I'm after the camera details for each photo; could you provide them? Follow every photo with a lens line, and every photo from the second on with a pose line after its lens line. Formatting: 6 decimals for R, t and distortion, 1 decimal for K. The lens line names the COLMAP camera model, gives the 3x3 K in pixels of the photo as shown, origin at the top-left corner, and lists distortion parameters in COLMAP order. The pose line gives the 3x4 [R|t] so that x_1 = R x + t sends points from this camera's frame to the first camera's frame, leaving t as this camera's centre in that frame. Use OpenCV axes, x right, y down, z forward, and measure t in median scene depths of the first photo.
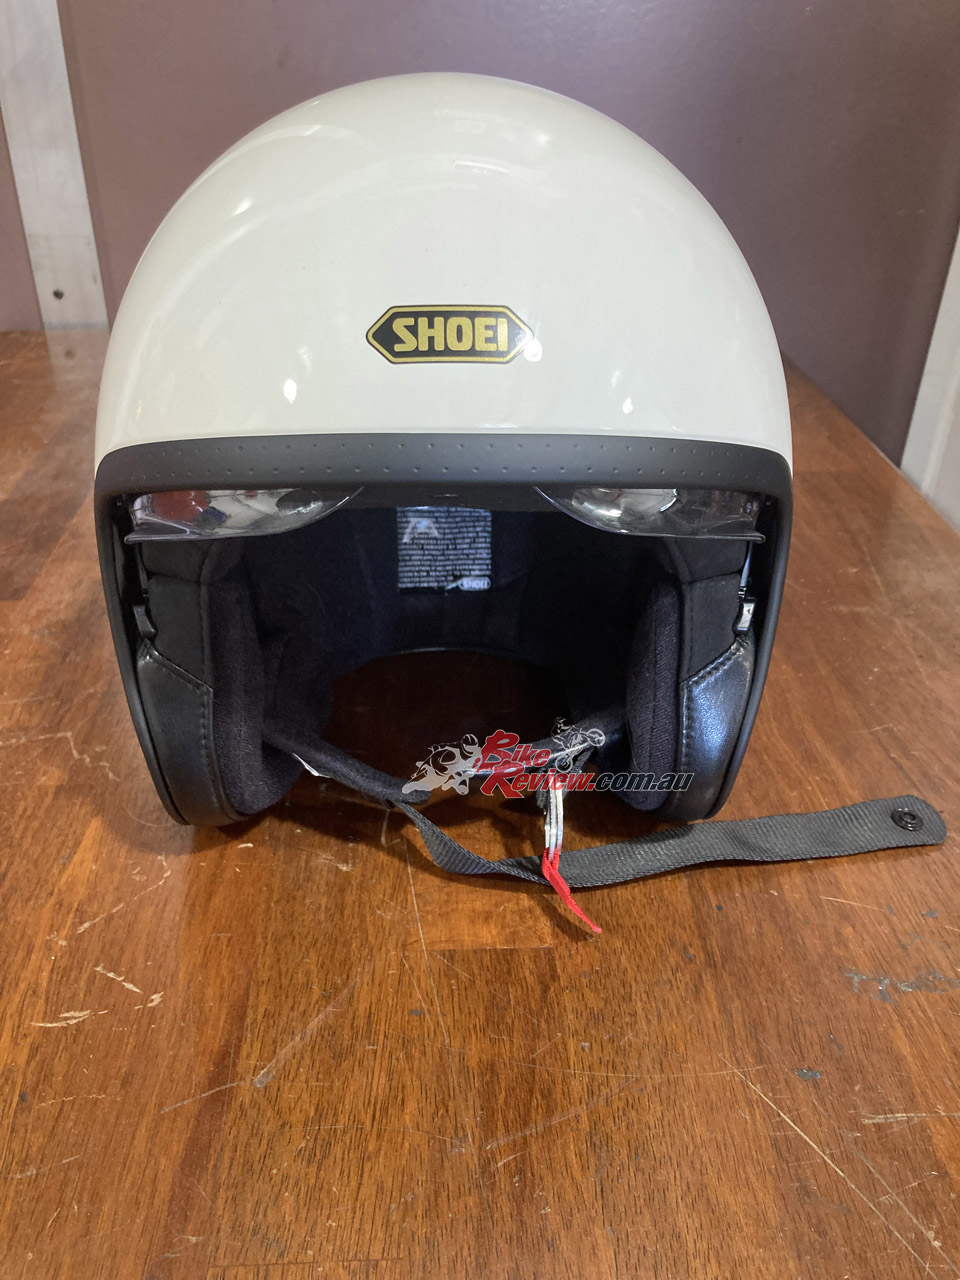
lens RADIAL K [[1147.2, 0, 473.2], [0, 1147.2, 669.9], [0, 0, 1]] dist [-0.081192, 0.092960]
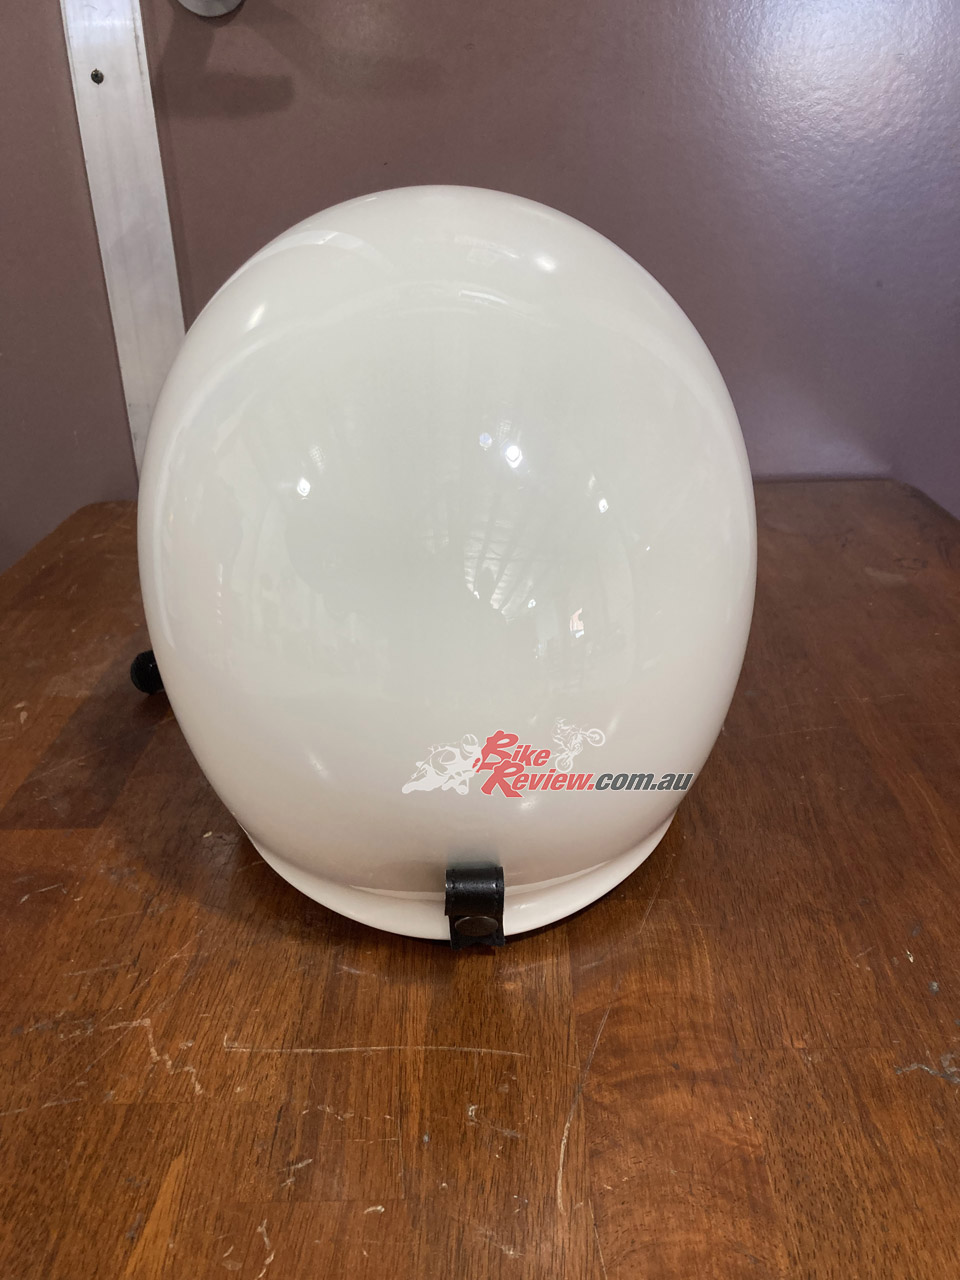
lens RADIAL K [[1147.2, 0, 463.2], [0, 1147.2, 632.7], [0, 0, 1]] dist [-0.081192, 0.092960]
pose [[0.996628, -0.013800, -0.080886, -0.070046], [0.001321, 0.988327, -0.152343, -0.093925], [0.082044, 0.151722, 0.985012, 0.204403]]
